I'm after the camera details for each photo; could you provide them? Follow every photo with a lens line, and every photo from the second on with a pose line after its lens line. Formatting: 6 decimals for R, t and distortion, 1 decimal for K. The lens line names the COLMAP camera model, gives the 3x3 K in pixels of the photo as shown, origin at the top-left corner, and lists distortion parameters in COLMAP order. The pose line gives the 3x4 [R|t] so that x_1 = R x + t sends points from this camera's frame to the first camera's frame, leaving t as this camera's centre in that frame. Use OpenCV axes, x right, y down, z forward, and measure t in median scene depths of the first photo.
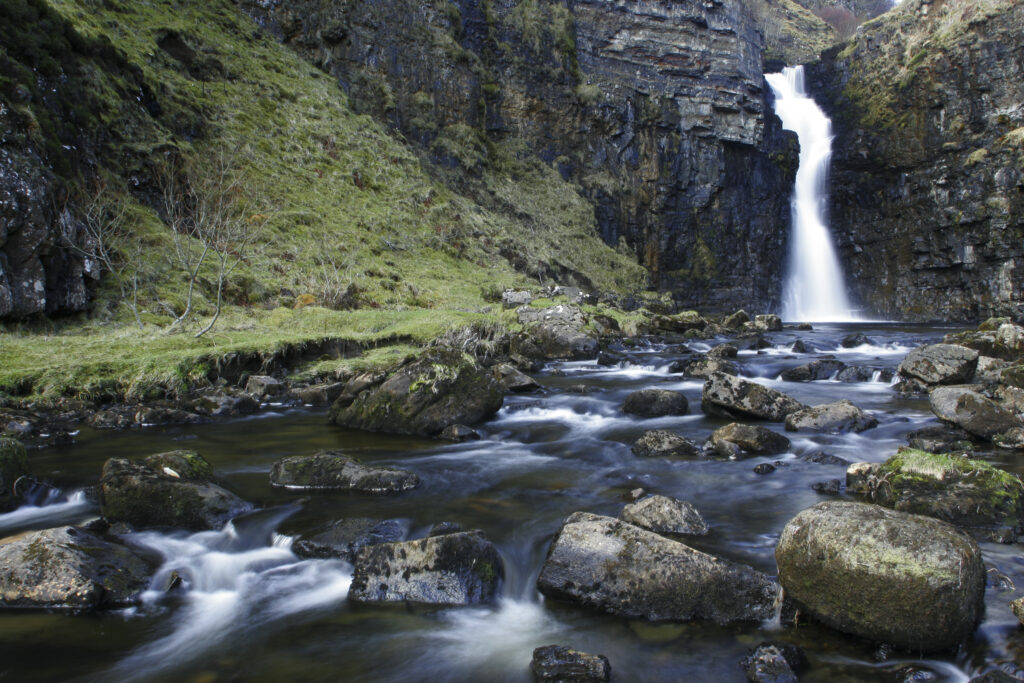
lens RADIAL K [[935.8, 0, 515.3], [0, 935.8, 341.7], [0, 0, 1]] dist [-0.119831, 0.078822]
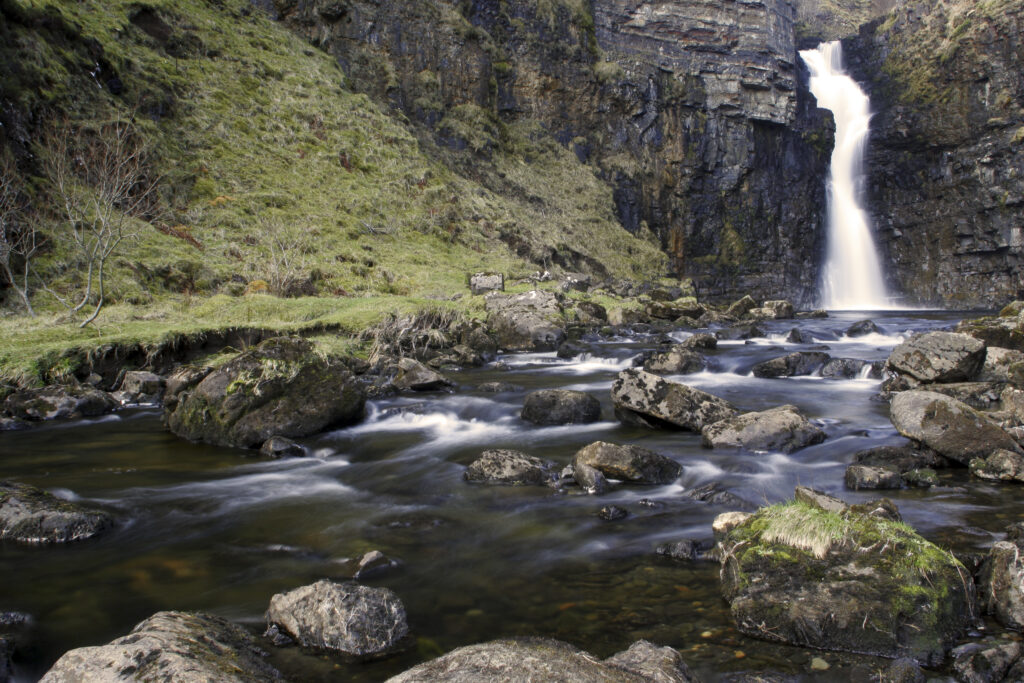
lens RADIAL K [[935.8, 0, 514.3], [0, 935.8, 340.9], [0, 0, 1]] dist [-0.119831, 0.078822]
pose [[0.998629, -0.003072, -0.052249, 0.047597], [0.003564, 0.999950, 0.009339, 0.000574], [0.052218, -0.009513, 0.998590, 0.062654]]
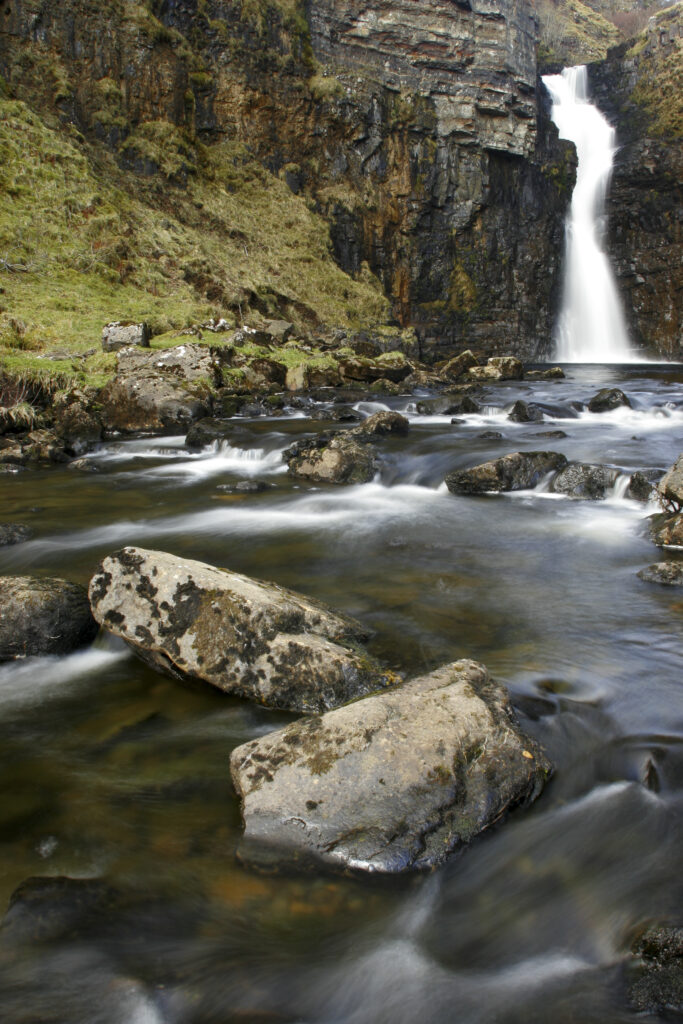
lens RADIAL K [[935.8, 0, 348.4], [0, 935.8, 517.2], [0, 0, 1]] dist [-0.119831, 0.078822]
pose [[0.998768, -0.009203, 0.048770, 0.083784], [0.001945, 0.989161, 0.146824, -0.009076], [-0.049592, -0.146549, 0.987960, 0.192206]]
